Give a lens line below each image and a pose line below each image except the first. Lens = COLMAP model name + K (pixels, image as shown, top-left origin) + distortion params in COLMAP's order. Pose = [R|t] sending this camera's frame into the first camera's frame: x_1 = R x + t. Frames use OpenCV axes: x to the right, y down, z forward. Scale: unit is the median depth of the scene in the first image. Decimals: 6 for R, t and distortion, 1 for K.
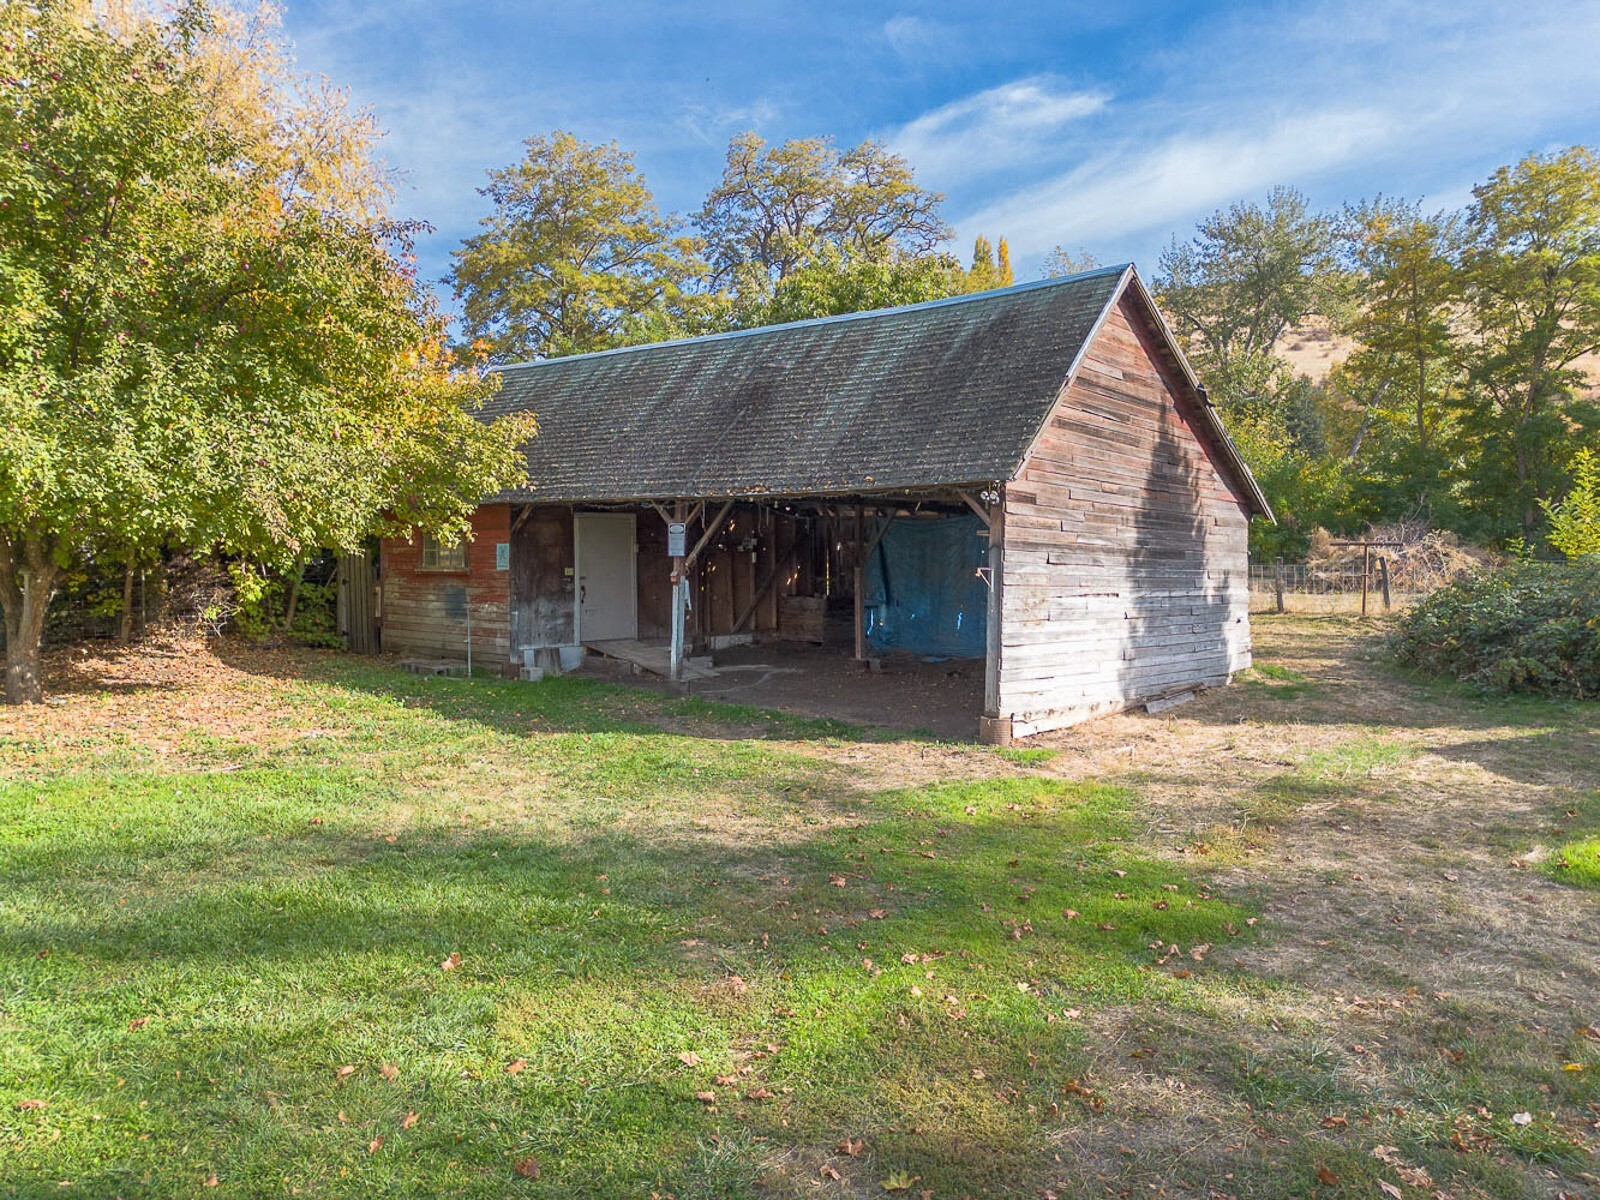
lens RADIAL K [[1139.1, 0, 800.0], [0, 1139.1, 600.0], [0, 0, 1]] dist [0.042474, -0.027974]
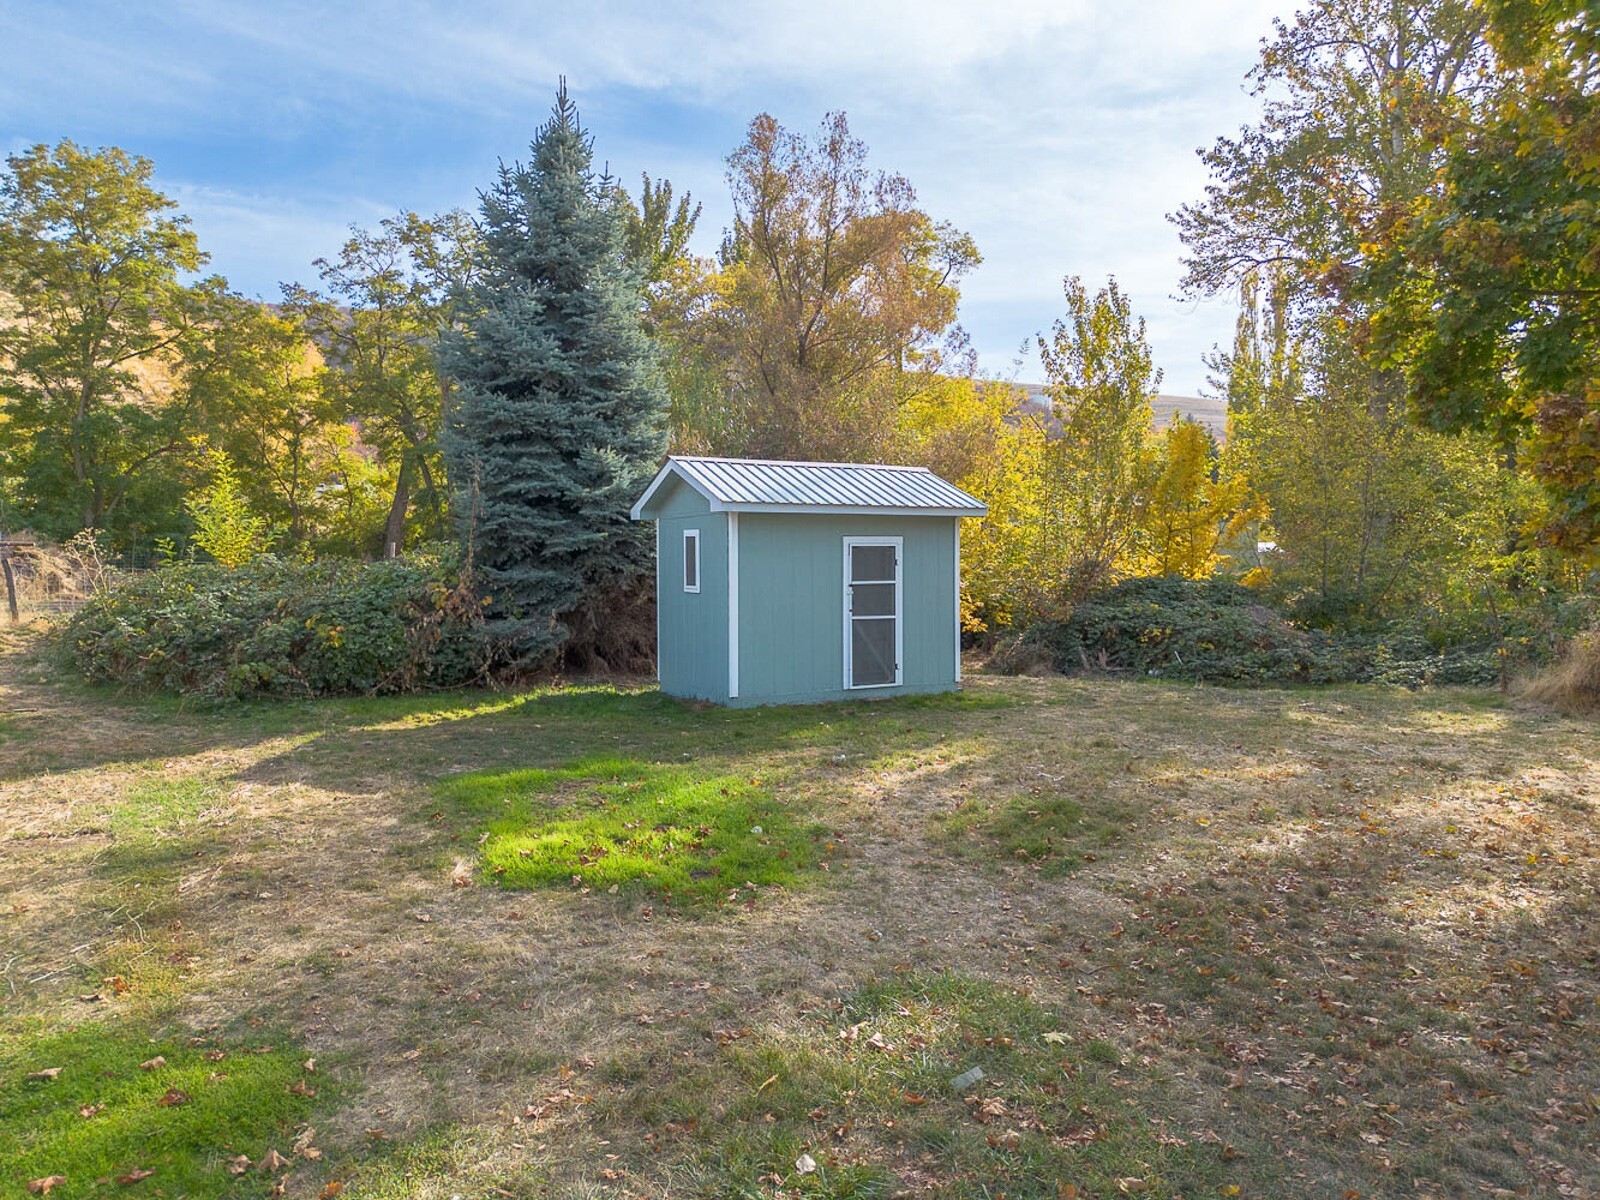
lens RADIAL K [[1139.1, 0, 800.0], [0, 1139.1, 600.0], [0, 0, 1]] dist [0.042474, -0.027974]
pose [[0.400047, -0.041154, 0.915570, -0.117608], [0.042727, 0.998743, 0.026224, -0.014695], [-0.915498, 0.028629, 0.401302, 0.372948]]
